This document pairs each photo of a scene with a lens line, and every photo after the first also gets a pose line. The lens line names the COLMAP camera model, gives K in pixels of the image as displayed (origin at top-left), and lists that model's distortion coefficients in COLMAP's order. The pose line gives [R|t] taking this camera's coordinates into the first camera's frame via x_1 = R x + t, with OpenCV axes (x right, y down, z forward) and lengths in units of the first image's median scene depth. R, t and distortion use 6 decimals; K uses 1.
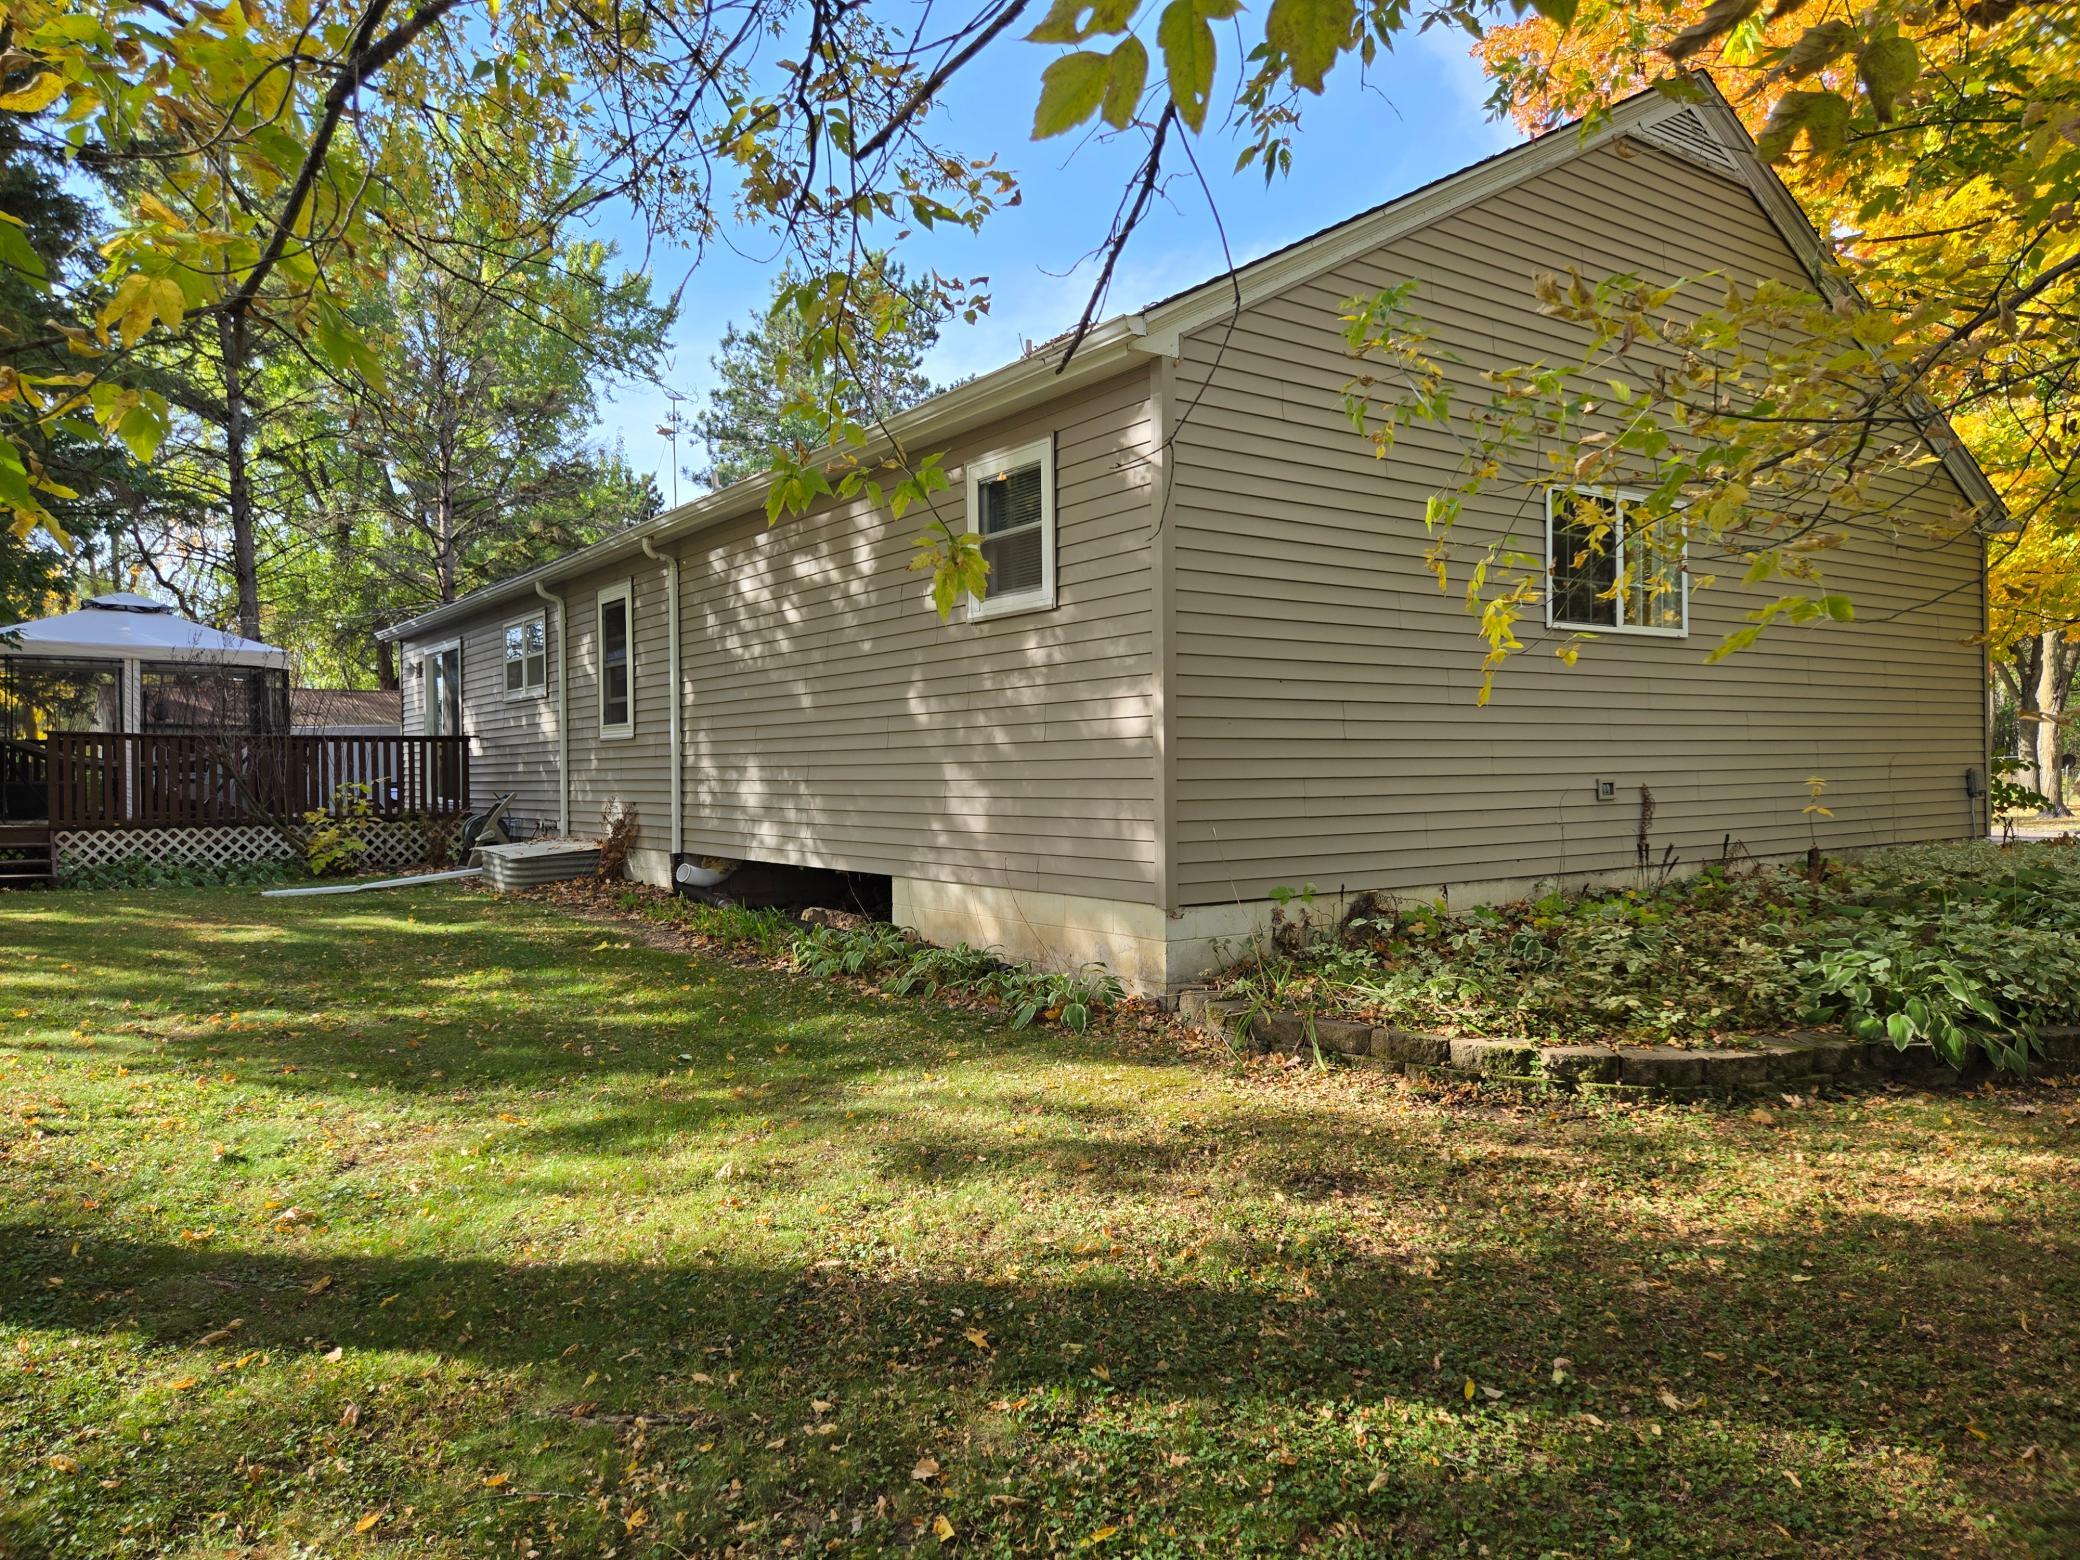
lens RADIAL K [[1388.6, 0, 1031.9], [0, 1388.6, 781.6], [0, 0, 1]] dist [0.066203, -0.031688]
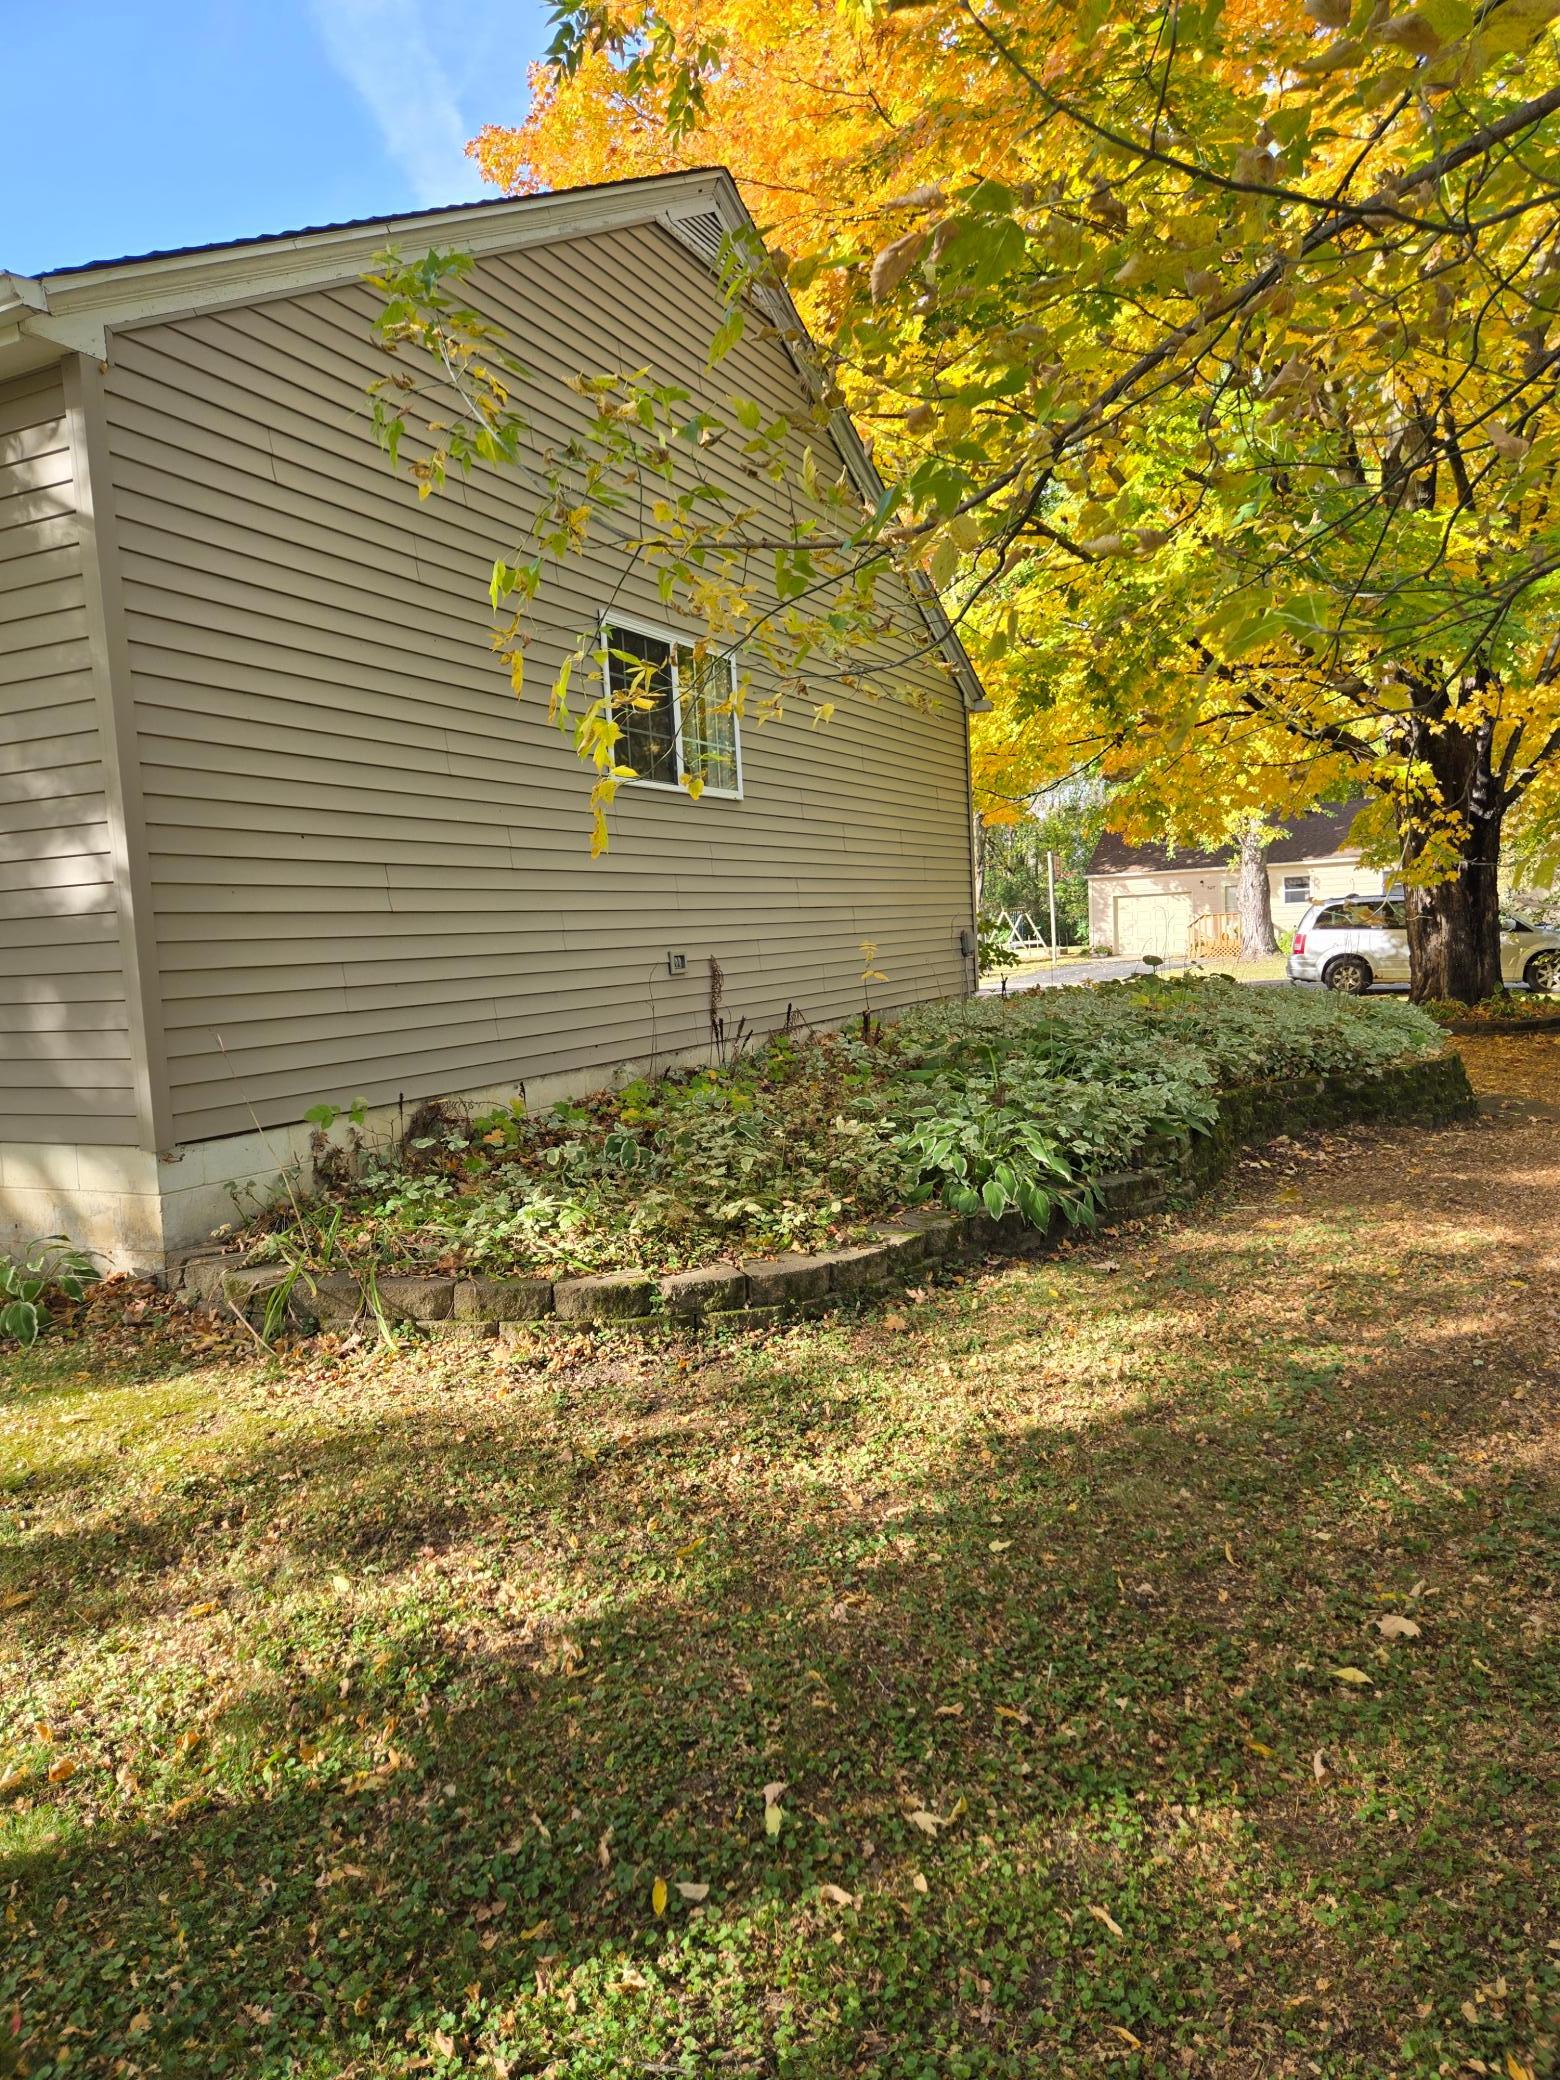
lens RADIAL K [[1388.6, 0, 783.7], [0, 1388.6, 1049.6], [0, 0, 1]] dist [0.066203, -0.031688]
pose [[0.876871, -0.071745, 0.475343, 0.051627], [0.043169, 0.996557, 0.070780, 0.001825], [-0.478784, -0.041545, 0.876949, 0.271144]]
